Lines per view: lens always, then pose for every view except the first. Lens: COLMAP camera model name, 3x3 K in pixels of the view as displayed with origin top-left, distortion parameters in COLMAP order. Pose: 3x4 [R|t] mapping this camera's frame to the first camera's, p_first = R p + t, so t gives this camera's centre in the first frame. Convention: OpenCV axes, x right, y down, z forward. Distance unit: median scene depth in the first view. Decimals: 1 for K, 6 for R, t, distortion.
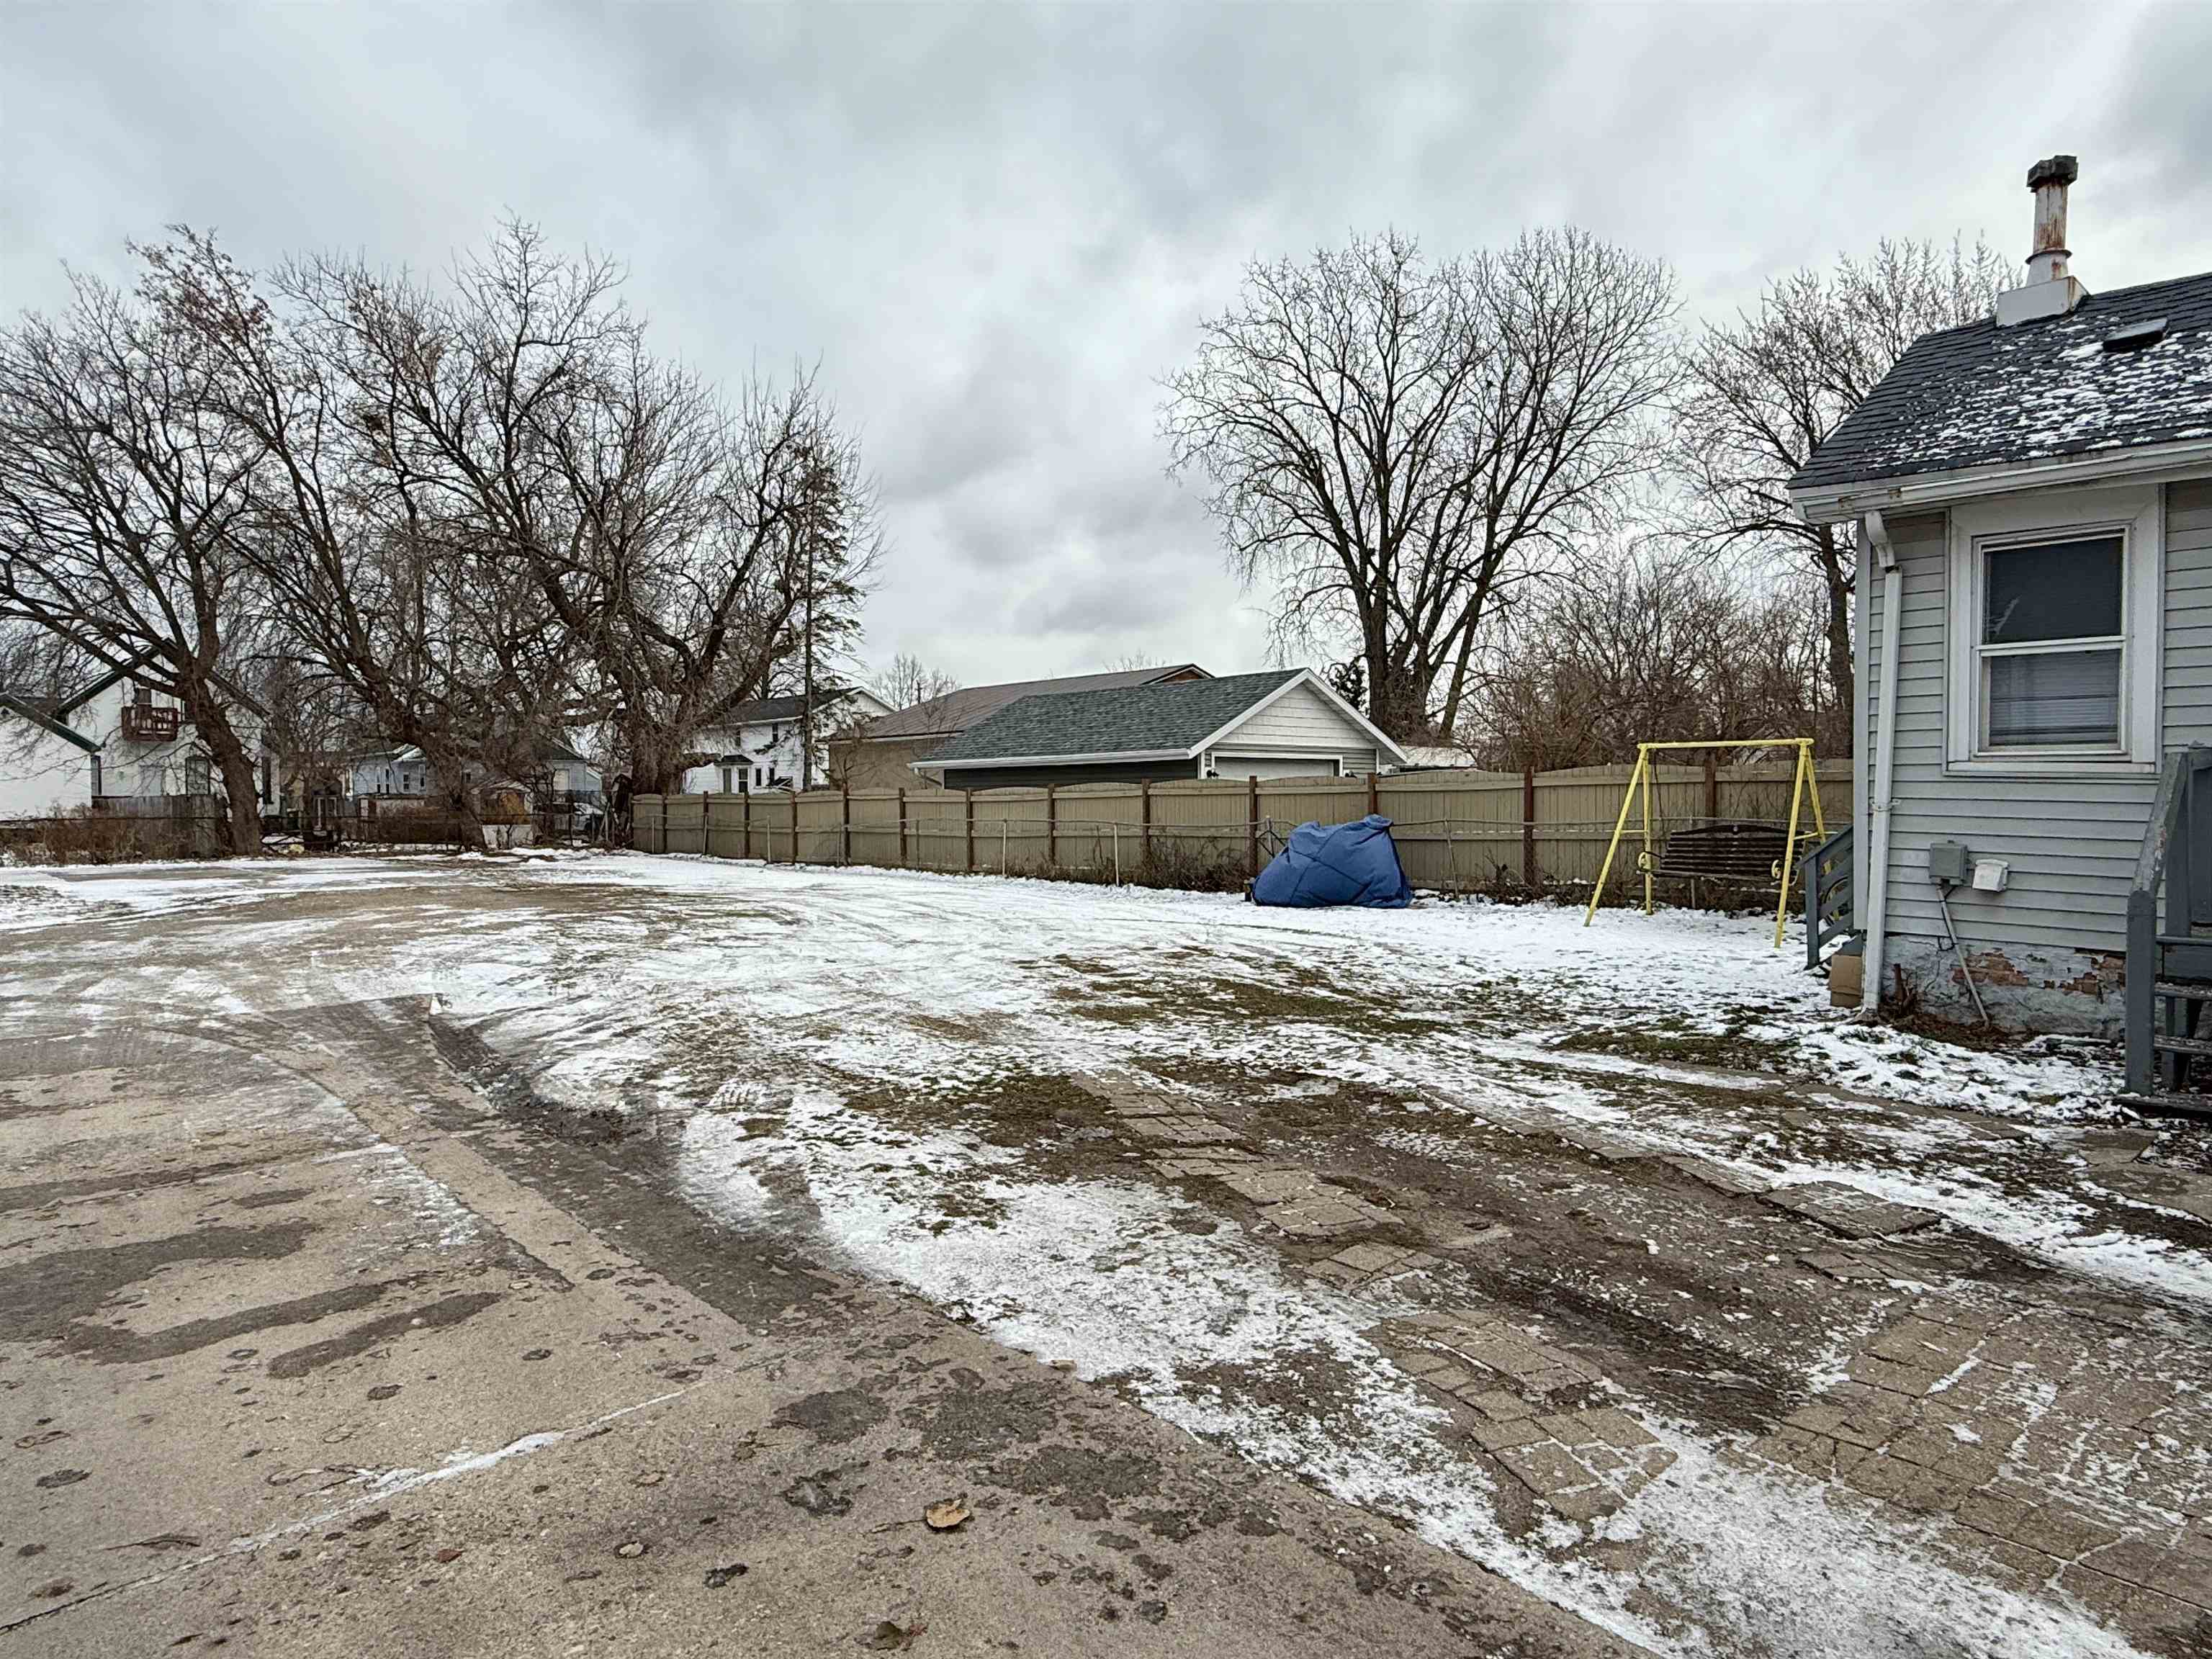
lens RADIAL K [[1304.2, 0, 1110.2], [0, 1304.2, 836.9], [0, 0, 1]] dist [-0.000792, 0.000858]
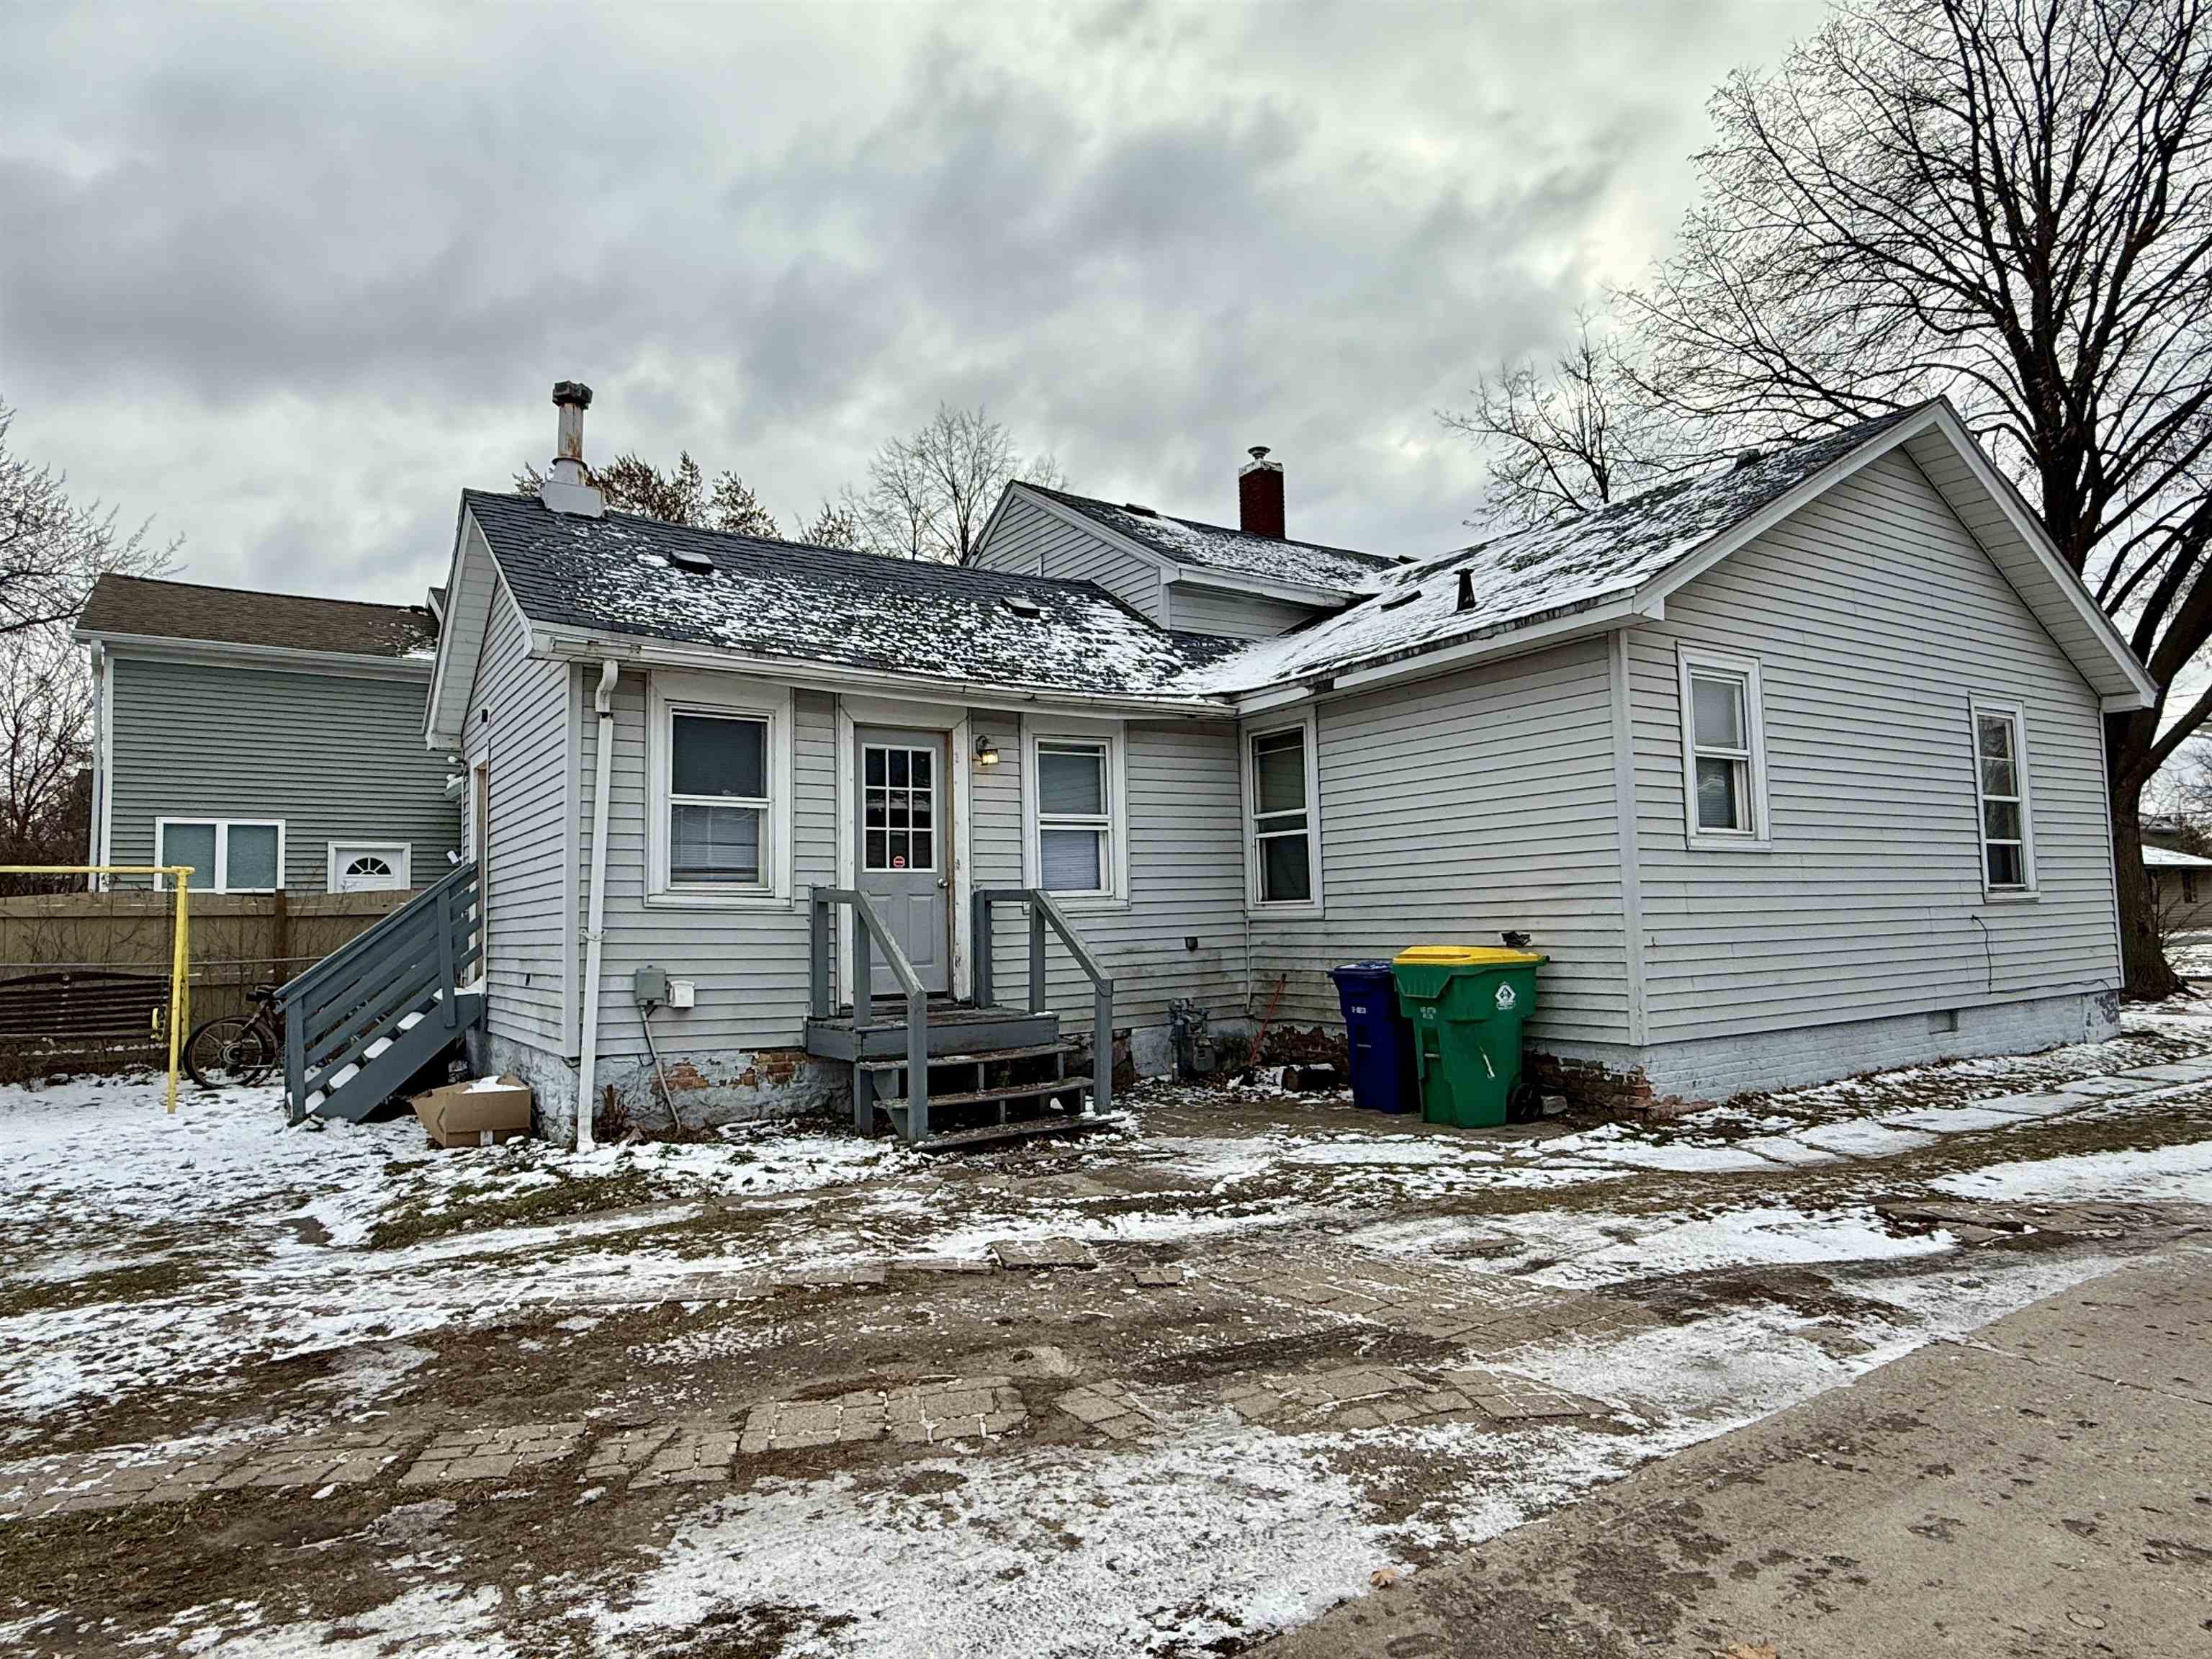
lens RADIAL K [[1304.2, 0, 1114.9], [0, 1304.2, 826.0], [0, 0, 1]] dist [-0.000792, 0.000858]
pose [[0.149135, 0.070333, 0.986312, -0.604365], [0.047341, 0.995815, -0.078169, -0.014991], [-0.987683, 0.058351, 0.145182, 0.662388]]
